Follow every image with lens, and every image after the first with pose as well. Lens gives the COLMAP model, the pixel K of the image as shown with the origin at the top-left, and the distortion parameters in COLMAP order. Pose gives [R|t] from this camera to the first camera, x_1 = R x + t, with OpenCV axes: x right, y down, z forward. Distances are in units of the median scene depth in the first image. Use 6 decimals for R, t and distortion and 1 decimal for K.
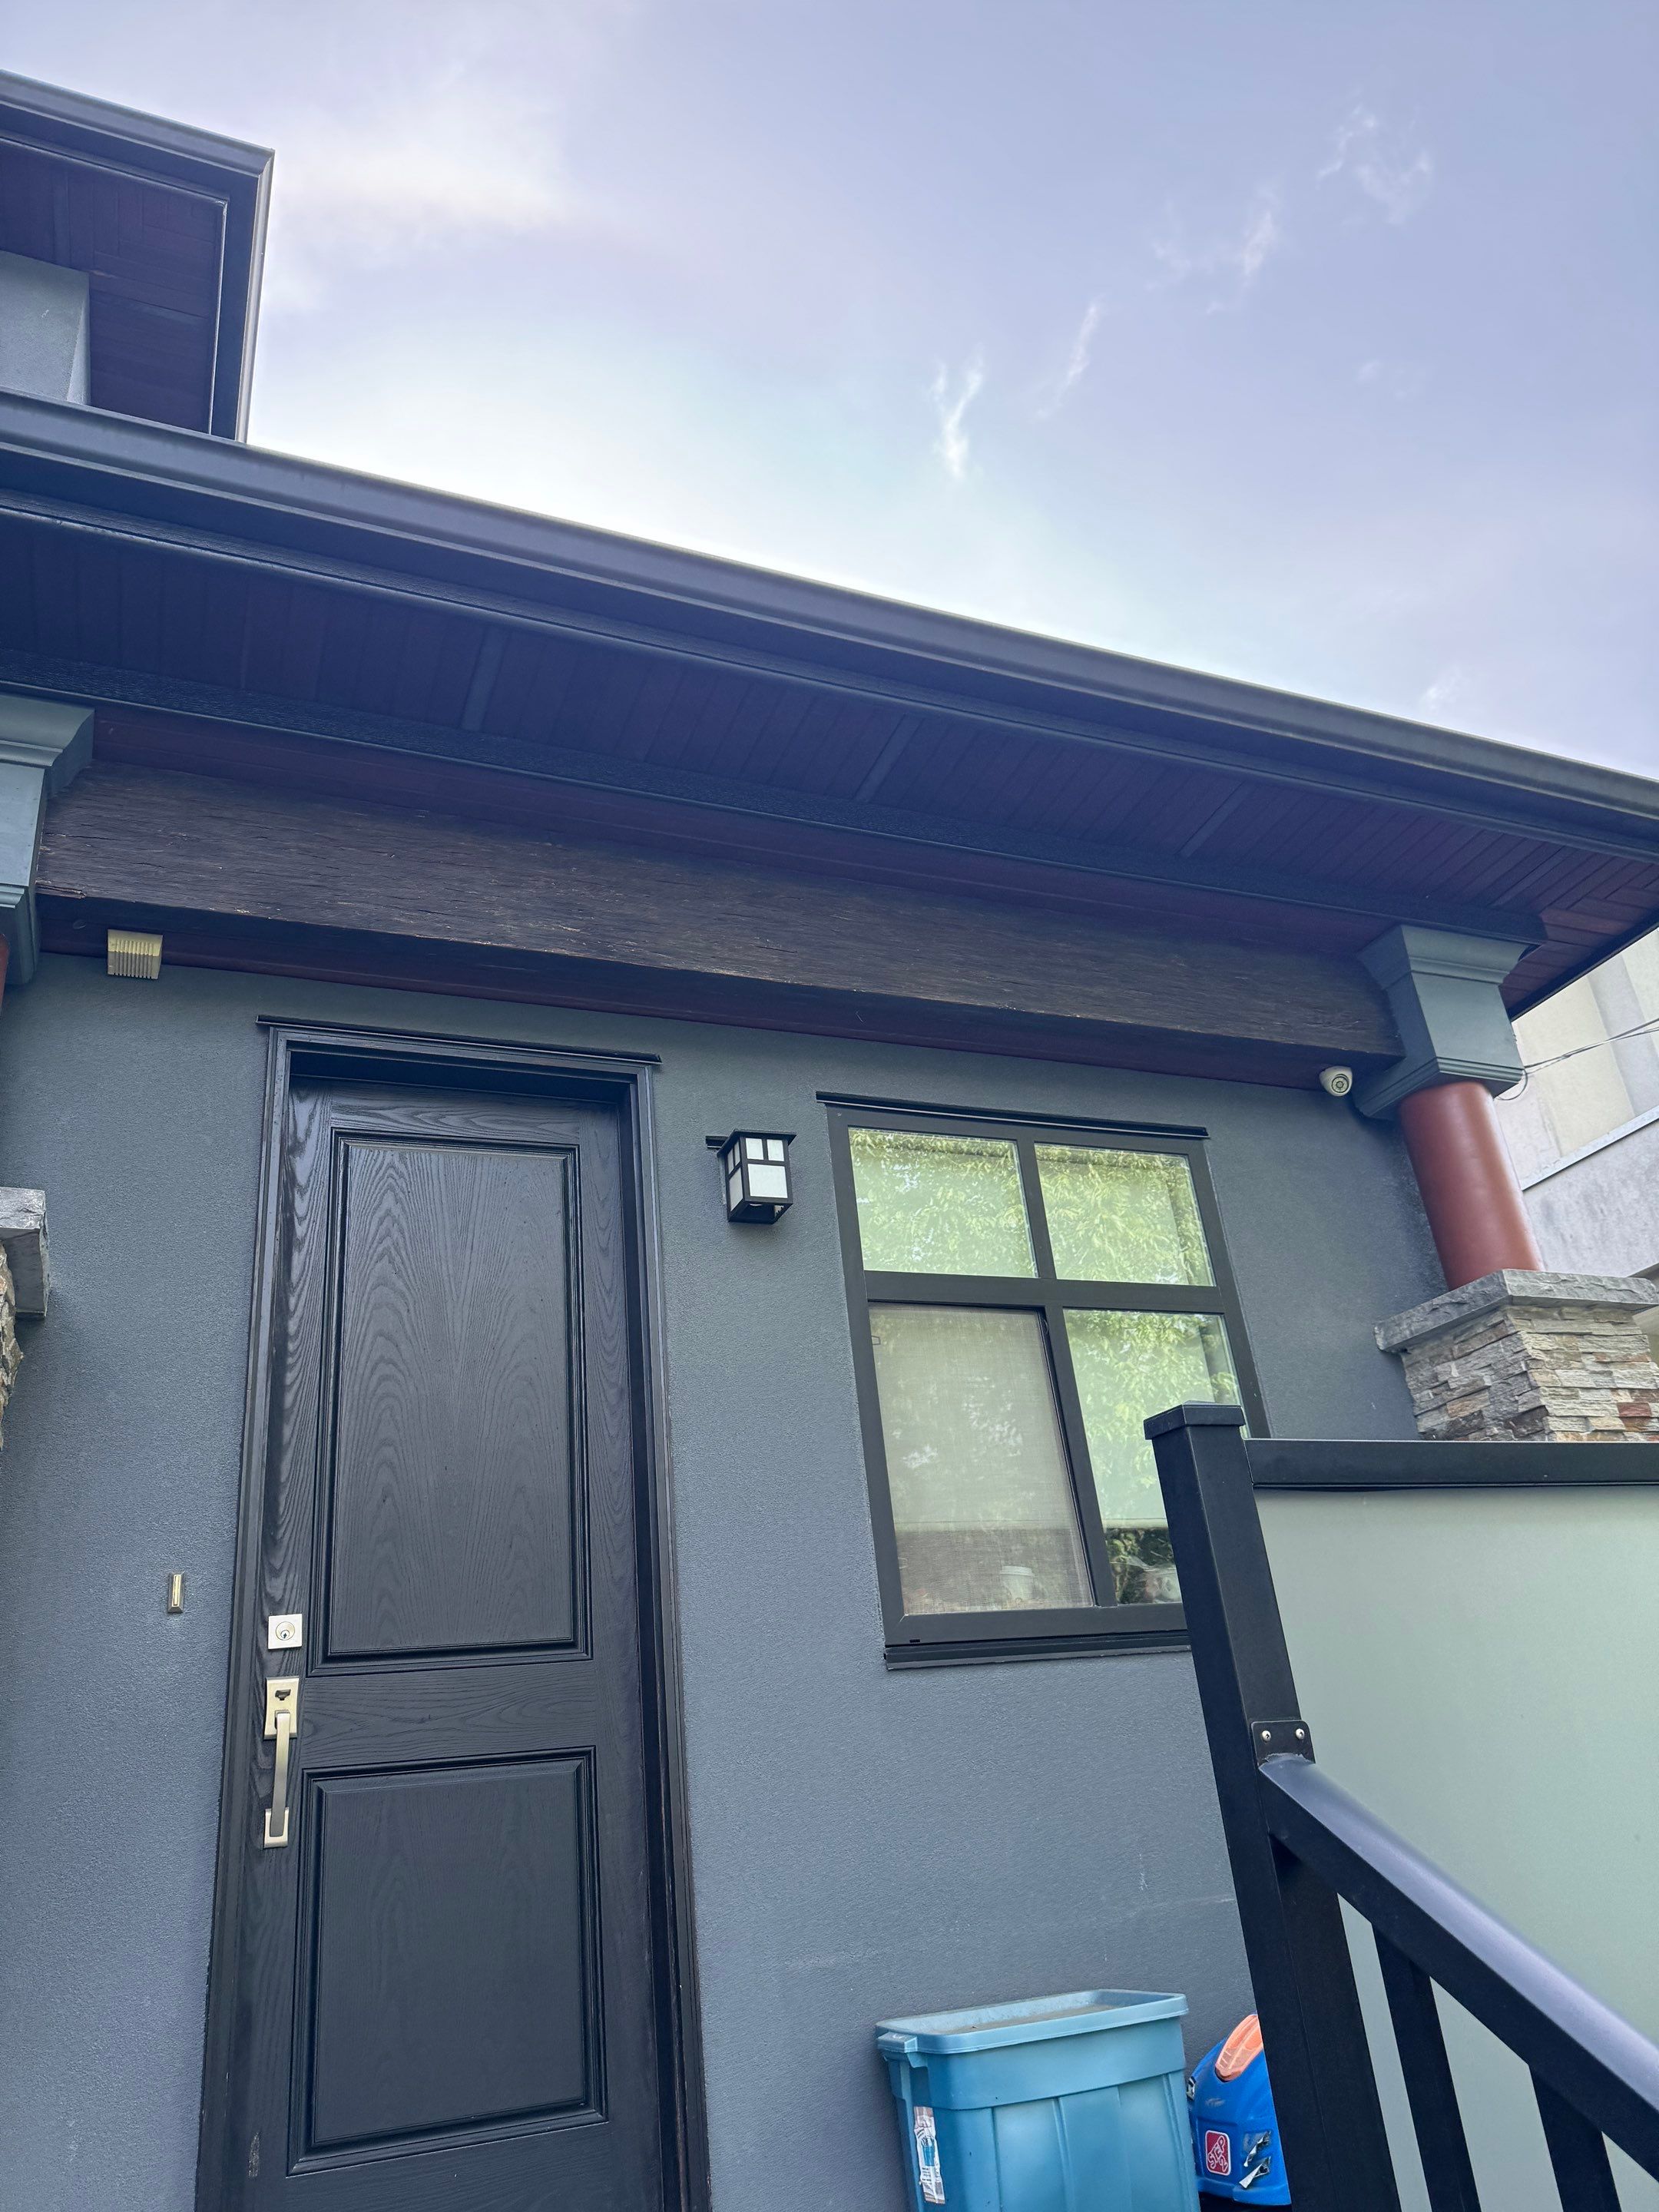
lens RADIAL K [[1545.5, 0, 836.1], [0, 1545.5, 1112.5], [0, 0, 1]] dist [0.035070, -0.048806]
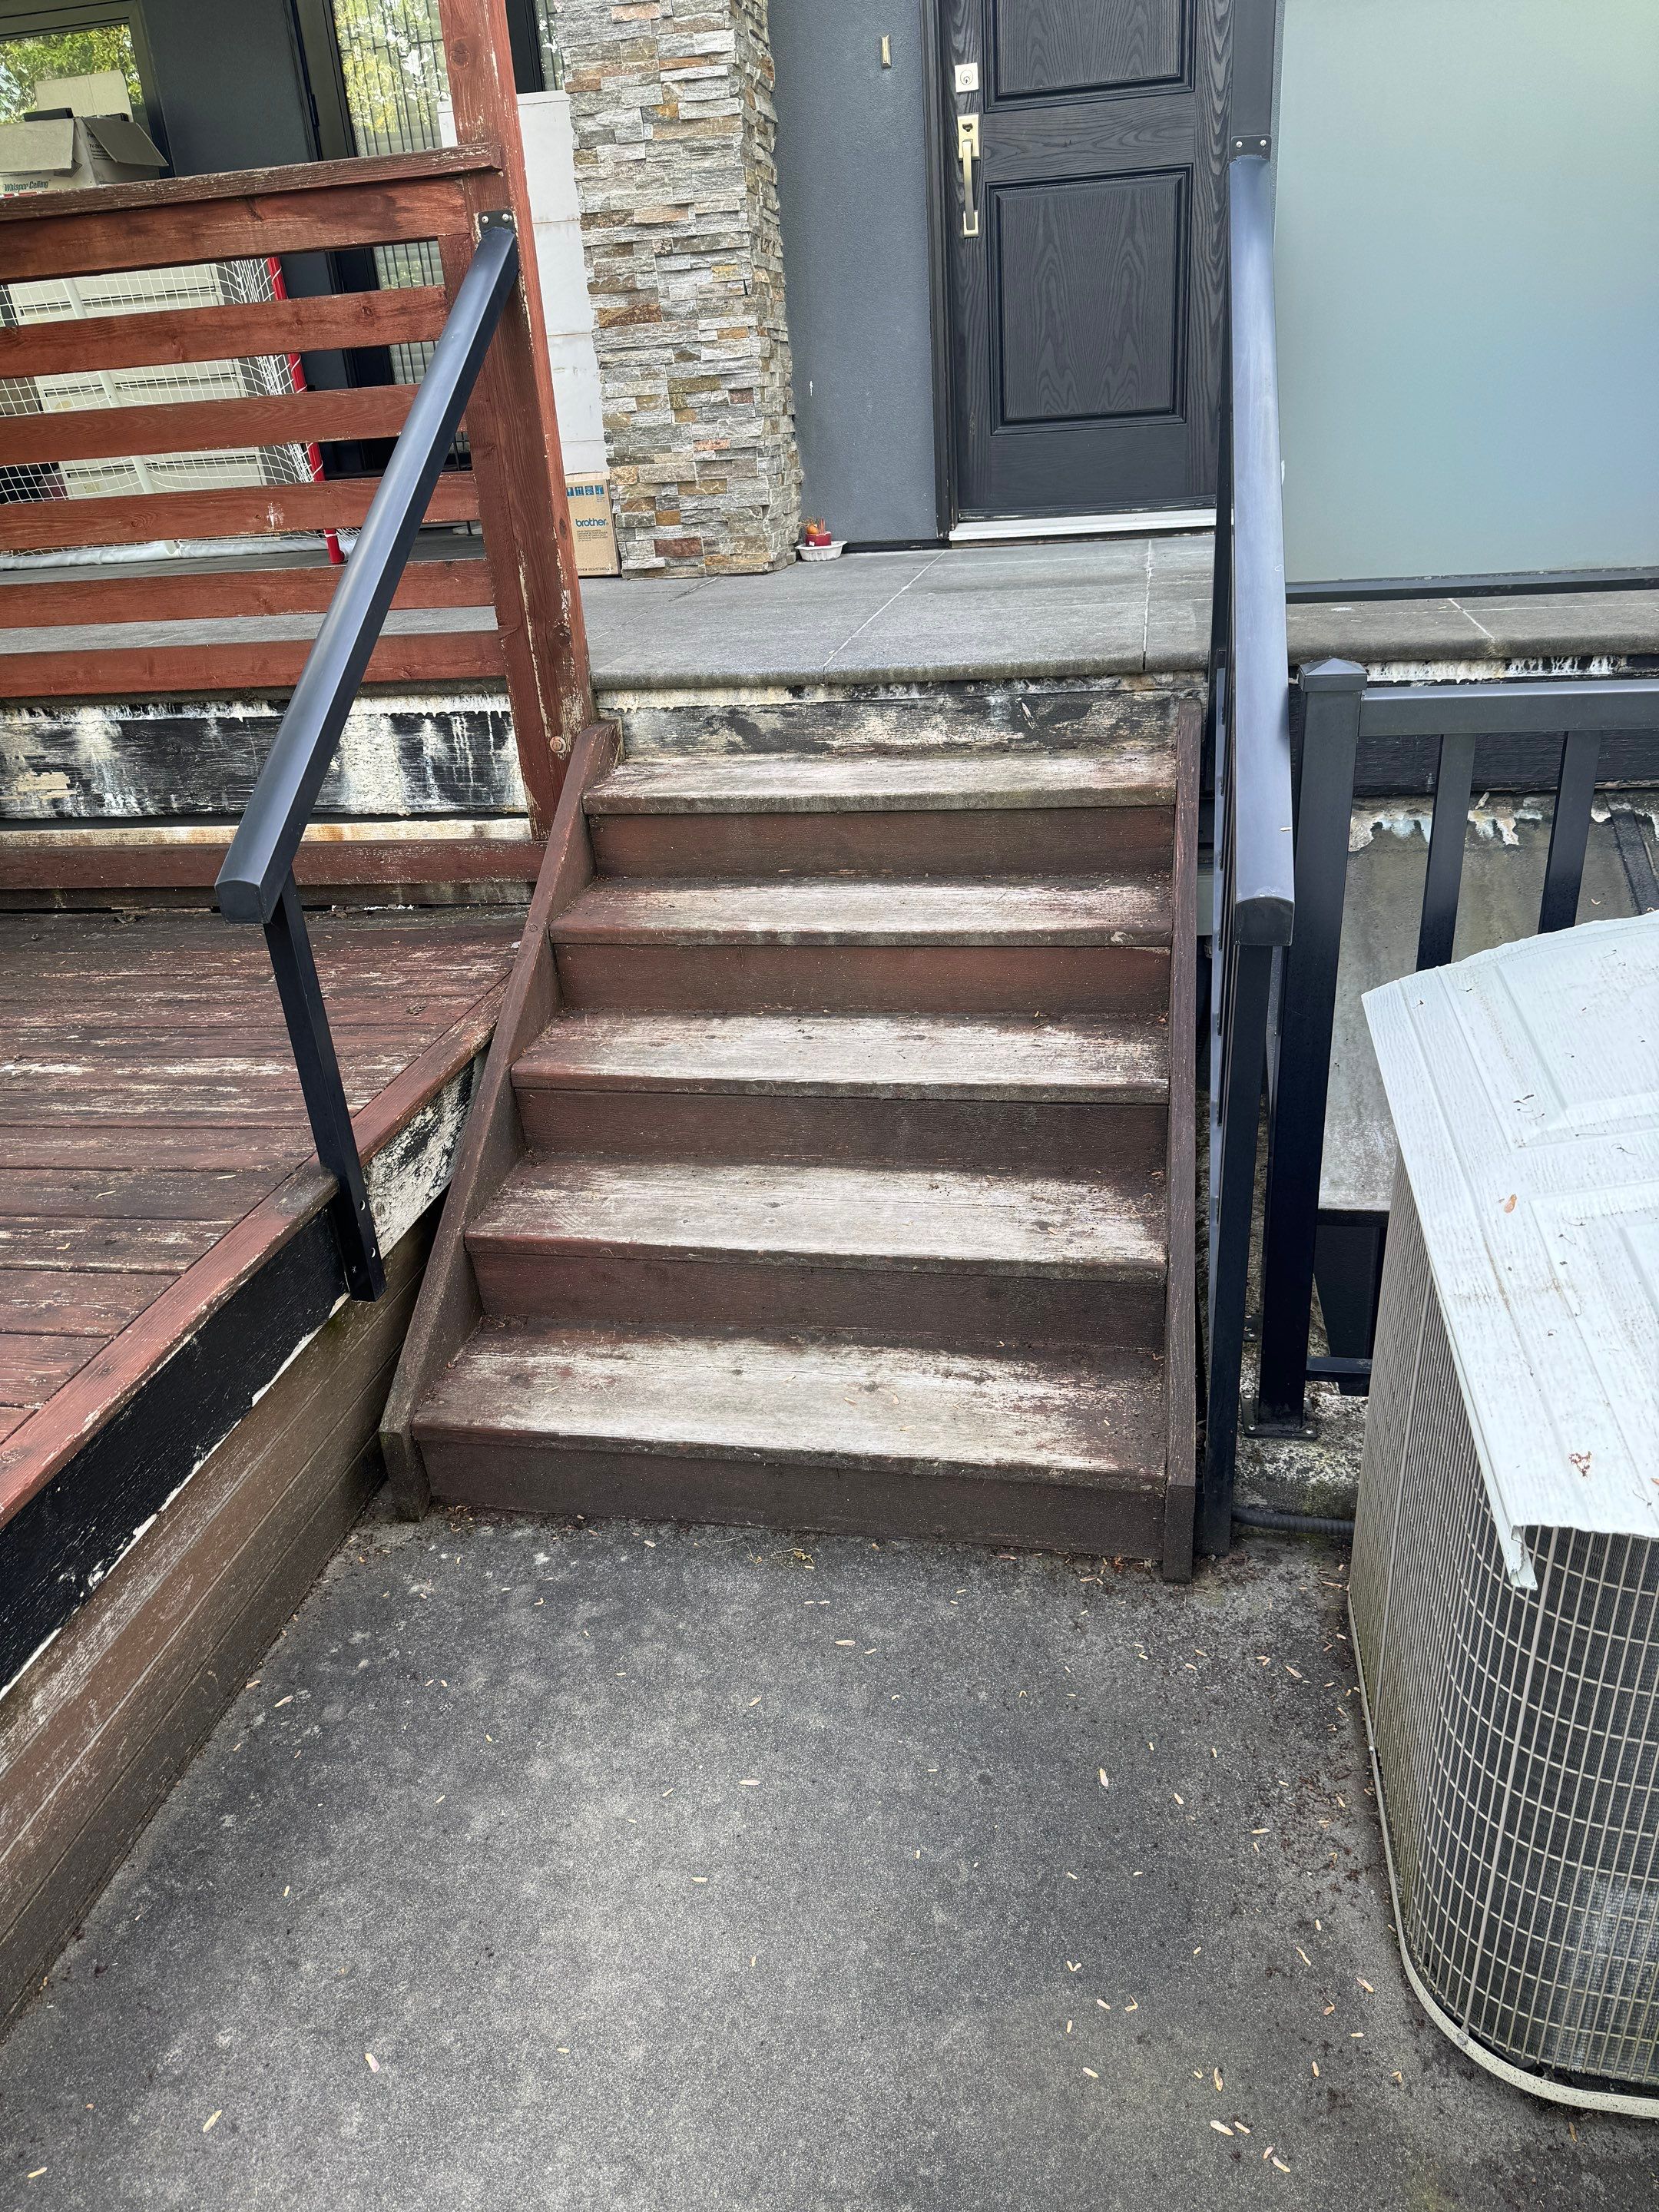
lens RADIAL K [[1545.5, 0, 844.9], [0, 1545.5, 1101.4], [0, 0, 1]] dist [0.035070, -0.048806]
pose [[0.840775, 0.268406, -0.470165, 0.463153], [0.213139, 0.634210, 0.743202, -0.146220], [0.497663, -0.725077, 0.476020, -0.391570]]
